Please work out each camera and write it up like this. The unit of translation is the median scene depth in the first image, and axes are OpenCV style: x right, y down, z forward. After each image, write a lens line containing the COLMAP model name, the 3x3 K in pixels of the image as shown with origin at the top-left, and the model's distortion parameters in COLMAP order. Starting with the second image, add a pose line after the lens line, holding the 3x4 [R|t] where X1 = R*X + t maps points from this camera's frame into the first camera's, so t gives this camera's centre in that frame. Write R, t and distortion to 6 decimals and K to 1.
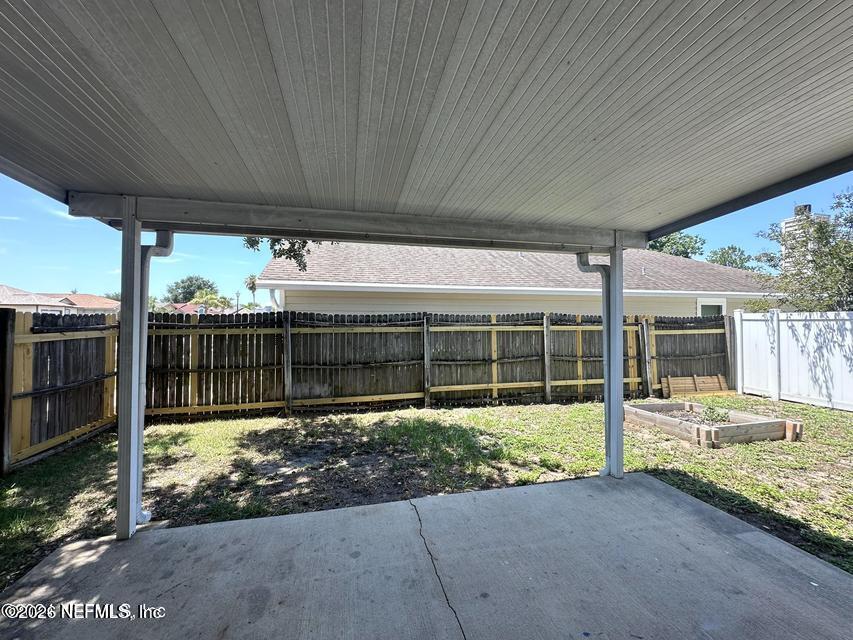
lens RADIAL K [[341.1, 0, 425.6], [0, 341.1, 318.9], [0, 0, 1]] dist [-0.001225, -0.000209]
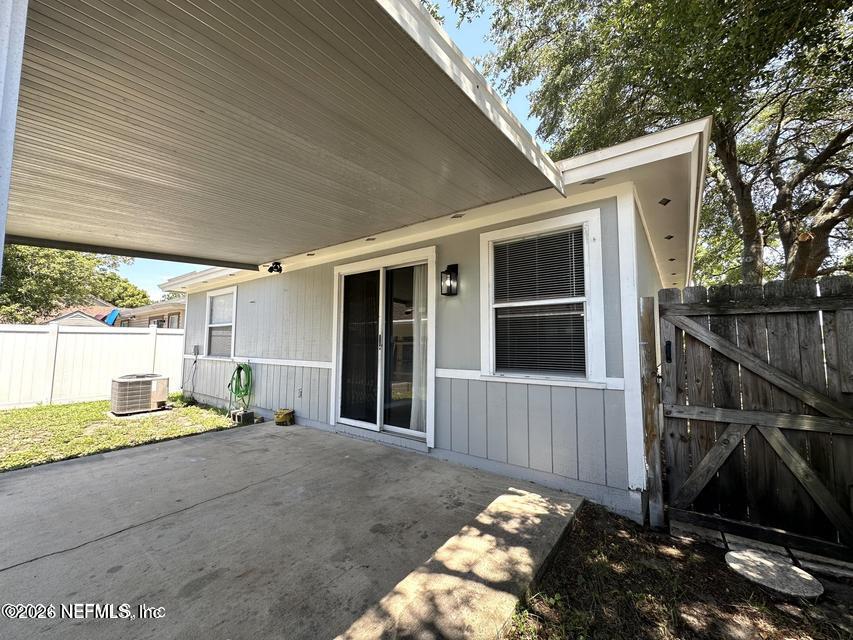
lens RADIAL K [[341.1, 0, 425.6], [0, 341.1, 320.8], [0, 0, 1]] dist [-0.001225, -0.000209]
pose [[-0.644189, 0.054892, 0.762894, -0.874622], [-0.012383, 0.996542, -0.082160, 0.064587], [-0.764766, -0.062373, -0.641282, 0.598887]]
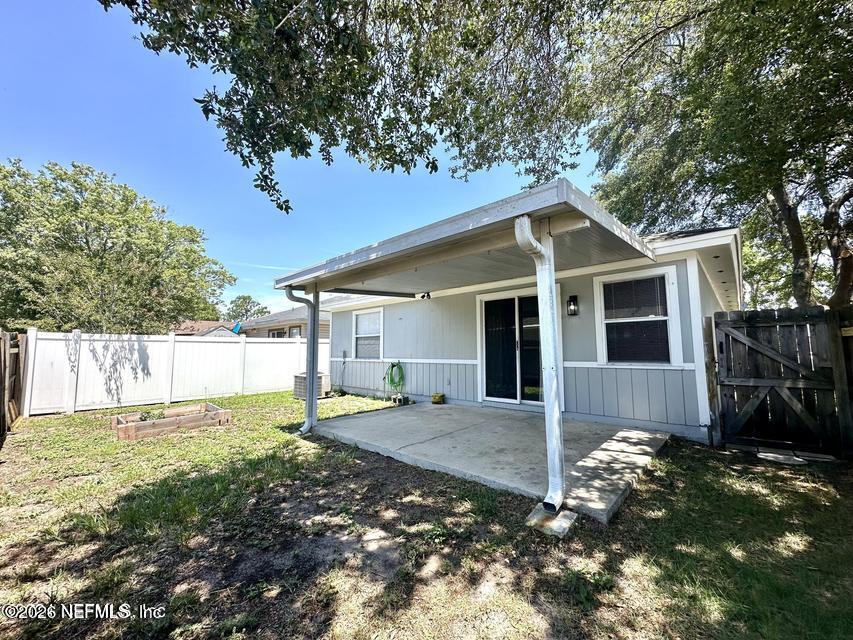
lens RADIAL K [[341.1, 0, 427.1], [0, 341.1, 321.7], [0, 0, 1]] dist [-0.001225, -0.000209]
pose [[-0.562831, 0.079626, 0.822728, -1.092199], [-0.004417, 0.995045, -0.099325, 0.099271], [-0.826560, -0.059537, -0.559691, 1.381705]]
